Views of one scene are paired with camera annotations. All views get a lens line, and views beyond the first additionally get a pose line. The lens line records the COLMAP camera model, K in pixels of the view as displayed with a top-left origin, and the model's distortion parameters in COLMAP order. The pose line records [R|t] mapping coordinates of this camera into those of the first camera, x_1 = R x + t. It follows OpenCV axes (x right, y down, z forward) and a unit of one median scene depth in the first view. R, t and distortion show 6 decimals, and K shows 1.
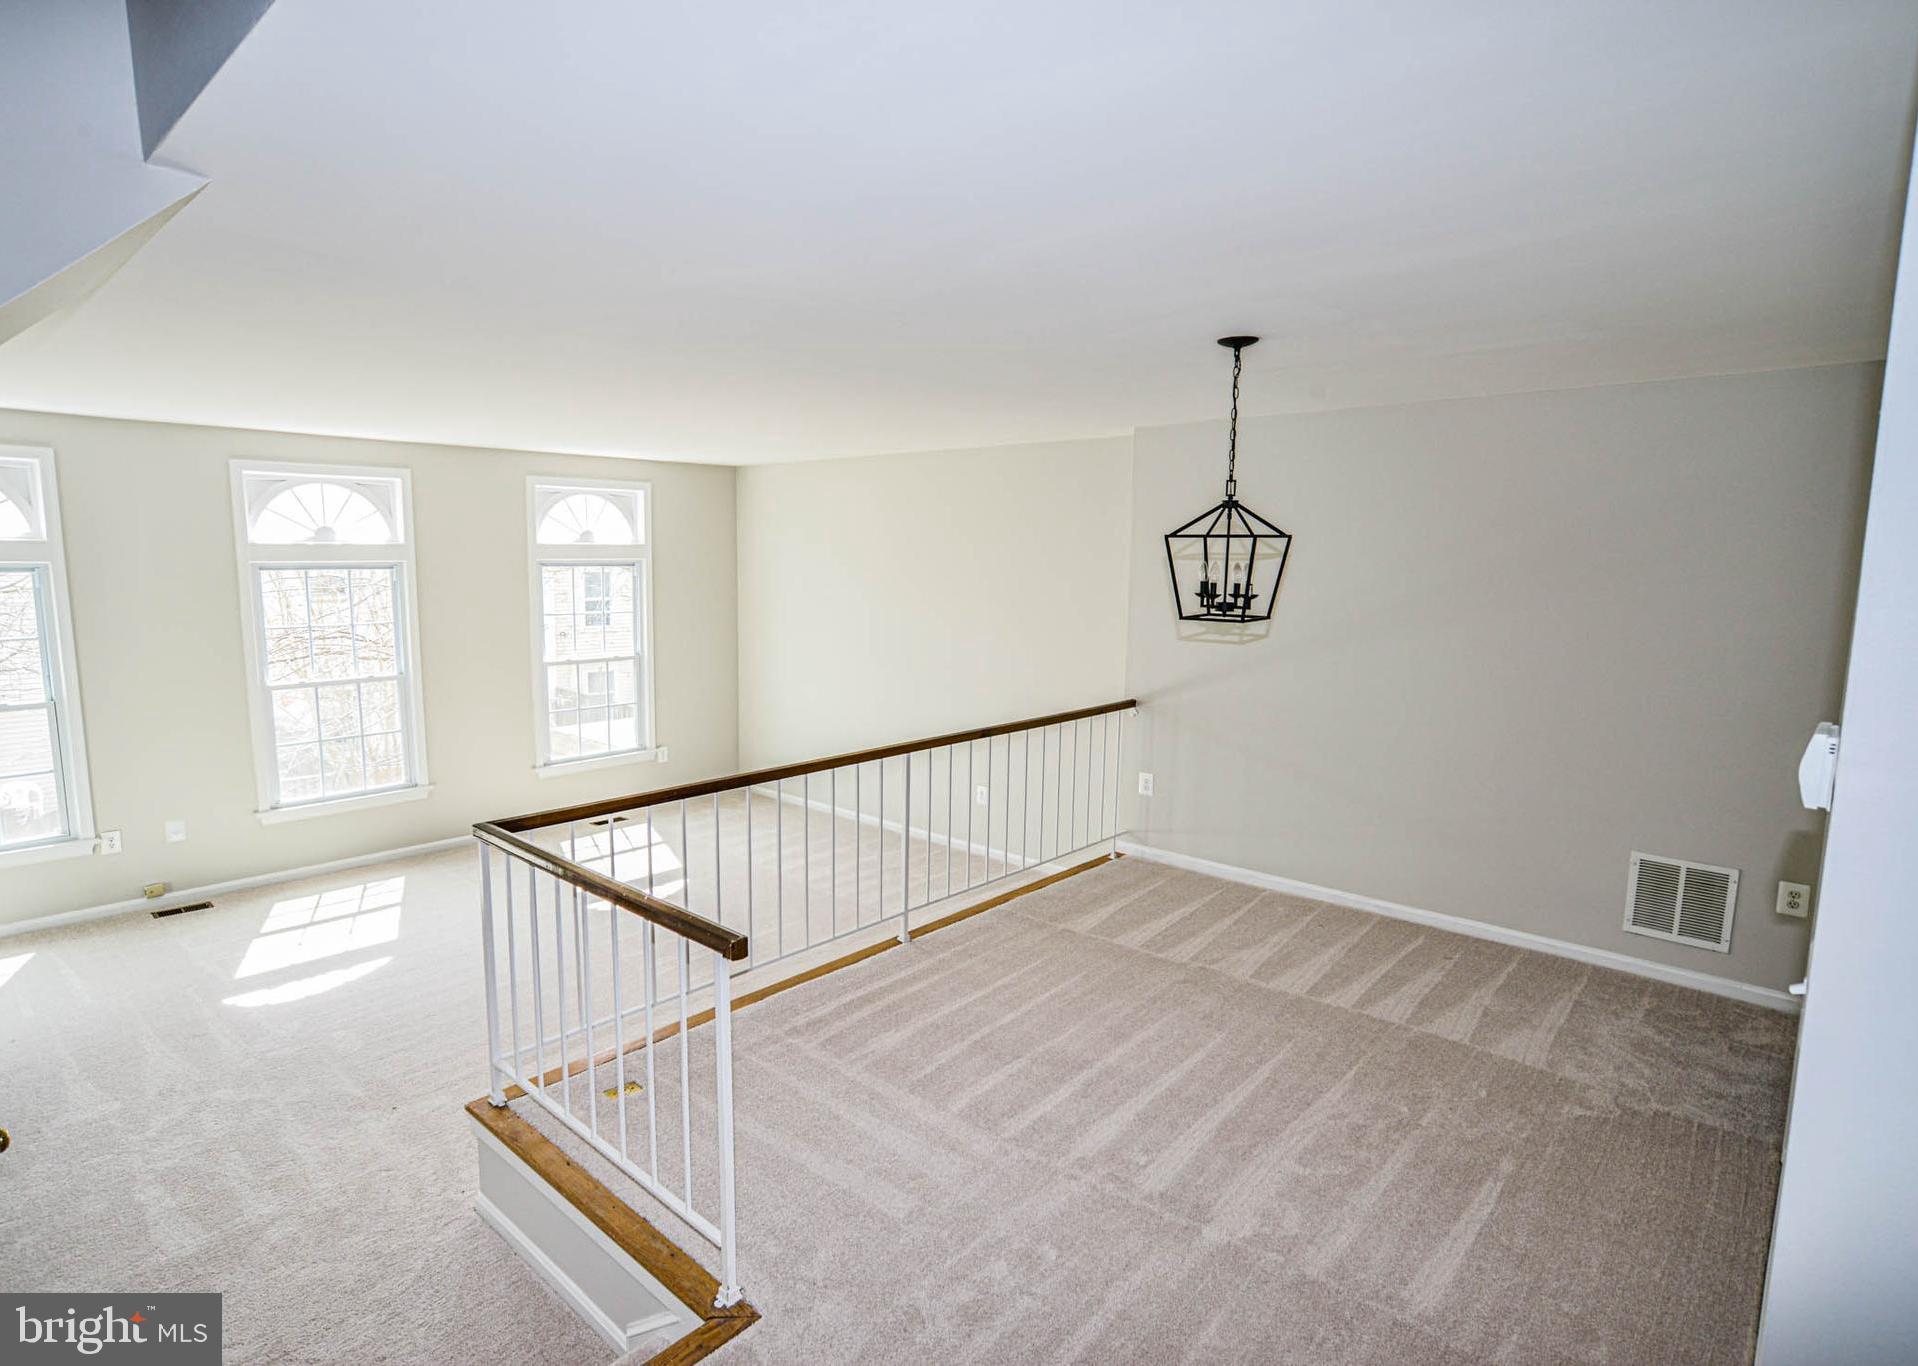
lens RADIAL K [[1012.2, 0, 907.8], [0, 1012.2, 689.3], [0, 0, 1]] dist [-0.015992, 0.014330]
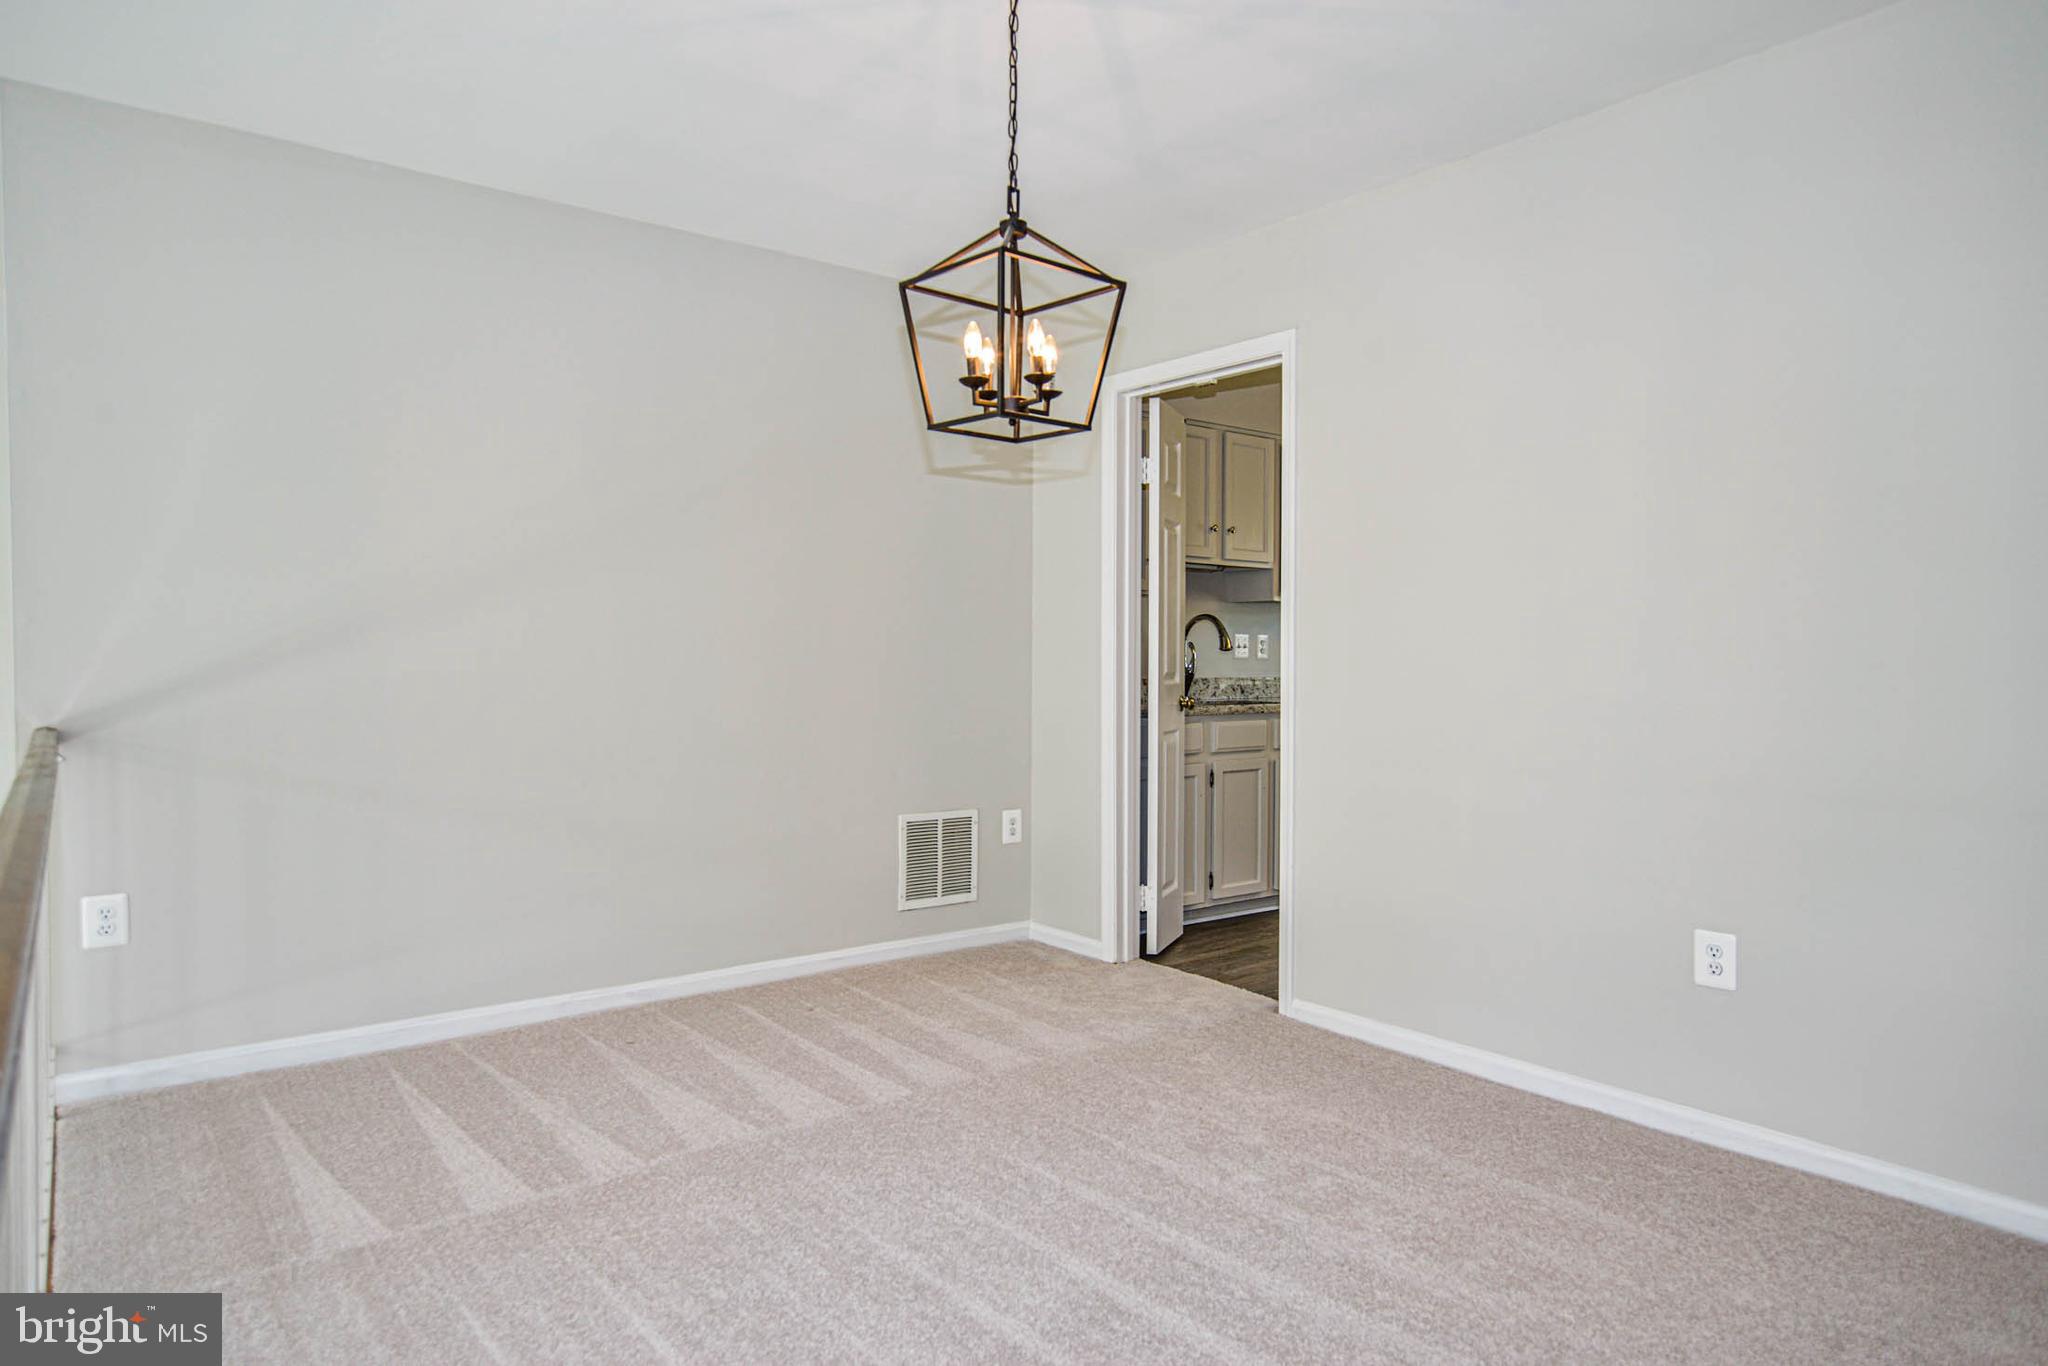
lens RADIAL K [[1231.7, 0, 1020.3], [0, 1231.7, 687.8], [0, 0, 1]] dist [-0.000685, 0.001864]
pose [[0.159990, -0.032298, 0.986590, -0.329235], [0.127529, 0.991765, 0.011787, 0.059225], [-0.978846, 0.123933, 0.162791, 0.790461]]
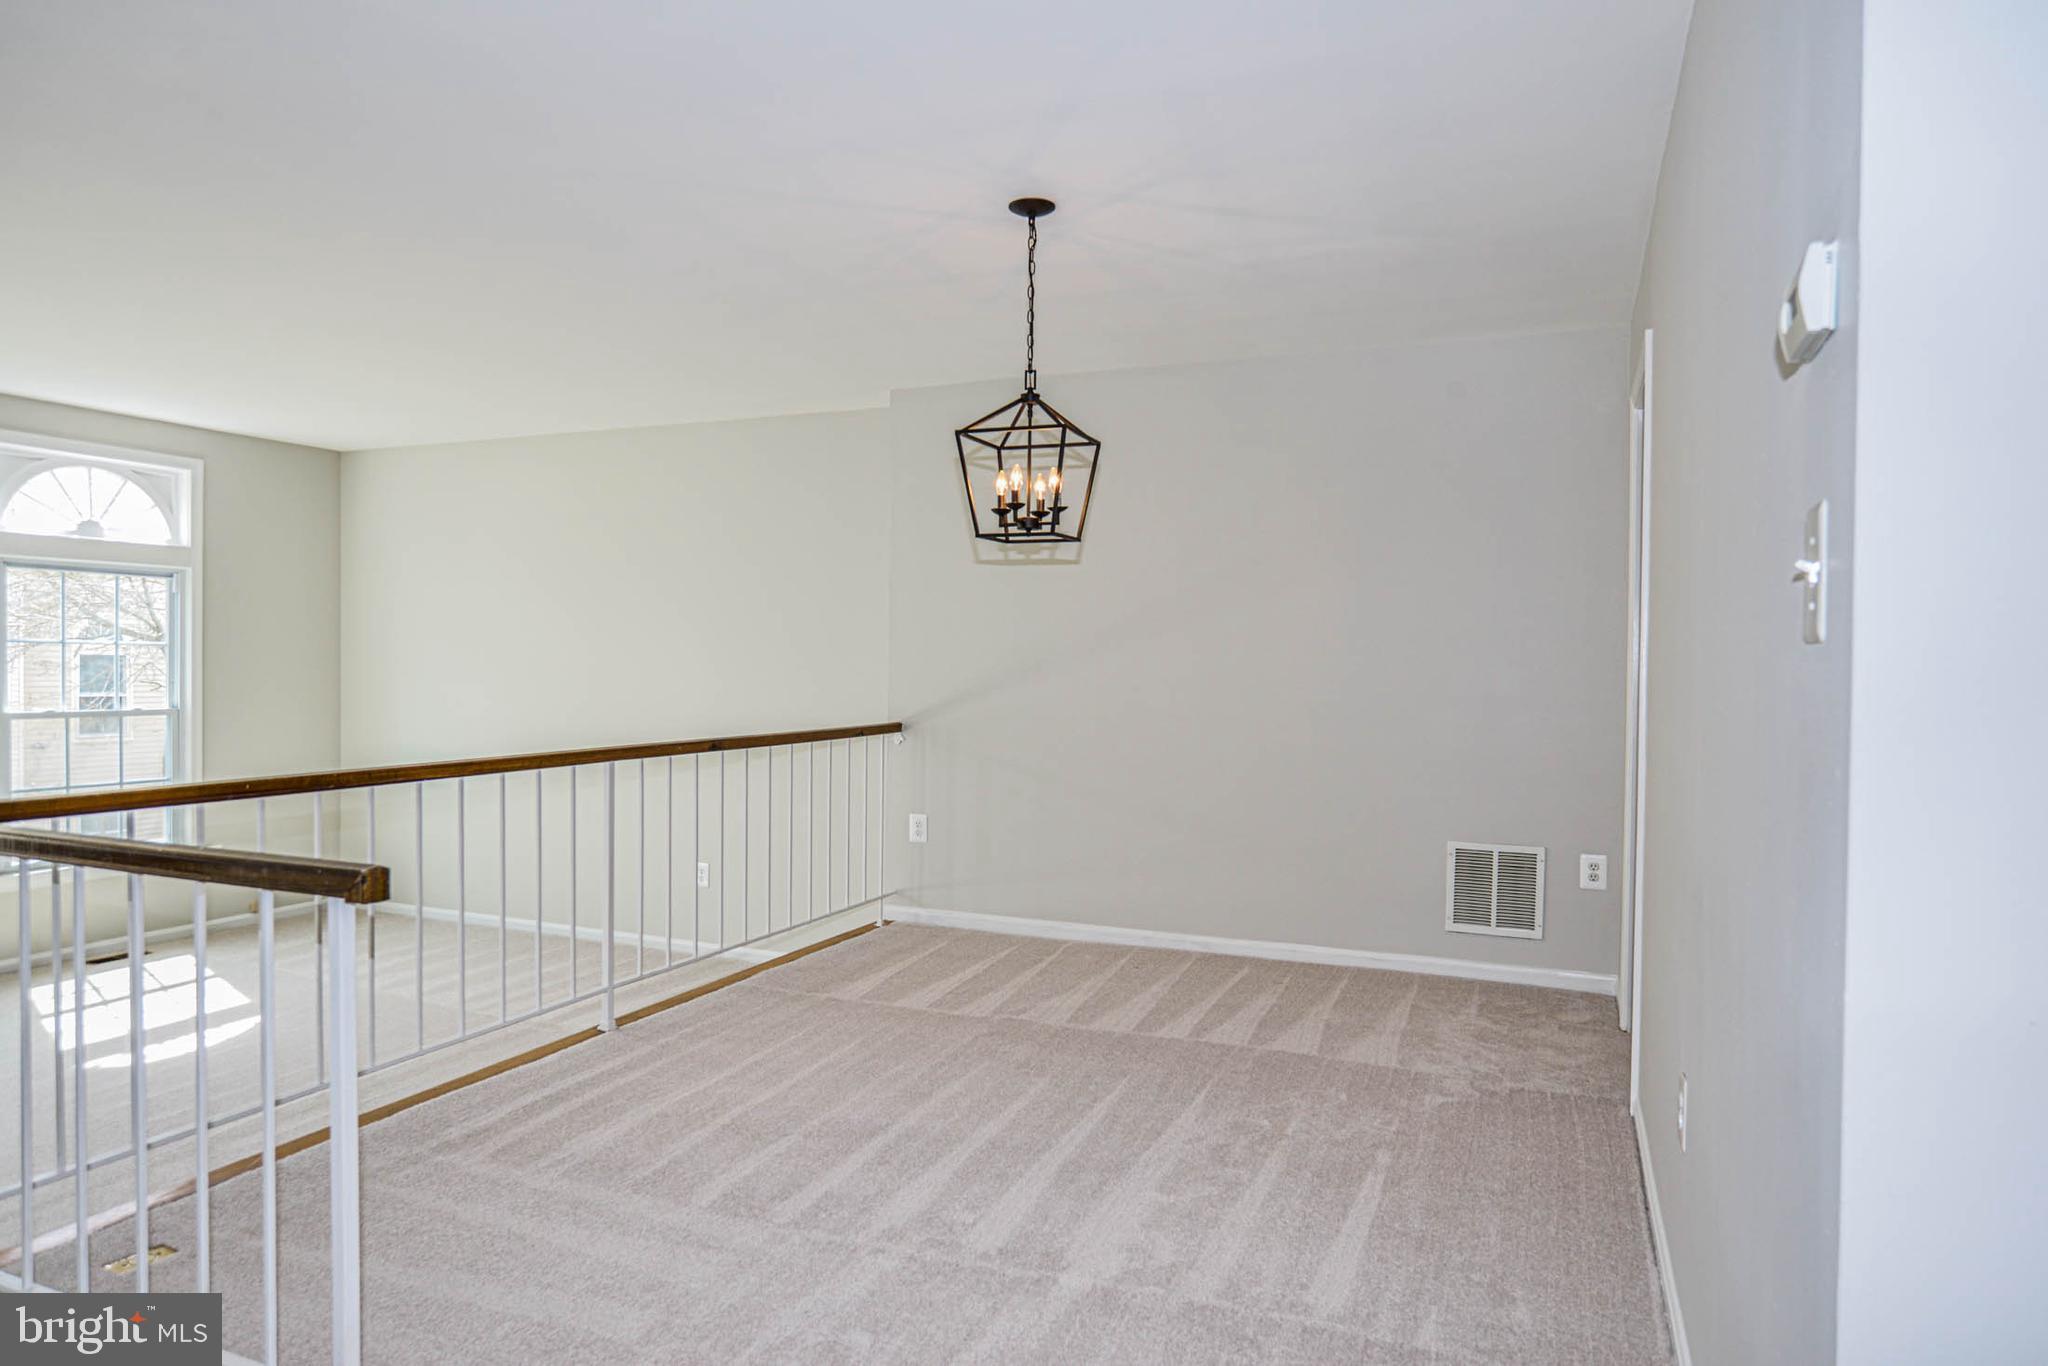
lens RADIAL K [[1238.9, 0, 1024.0], [0, 1238.9, 689.0], [0, 0, 1]] dist [-0.039026, 0.043084]
pose [[0.939853, -0.007162, 0.341505, -0.027095], [0.044166, 0.993936, -0.100704, 0.131947], [-0.338713, 0.109729, 0.934469, 0.075135]]
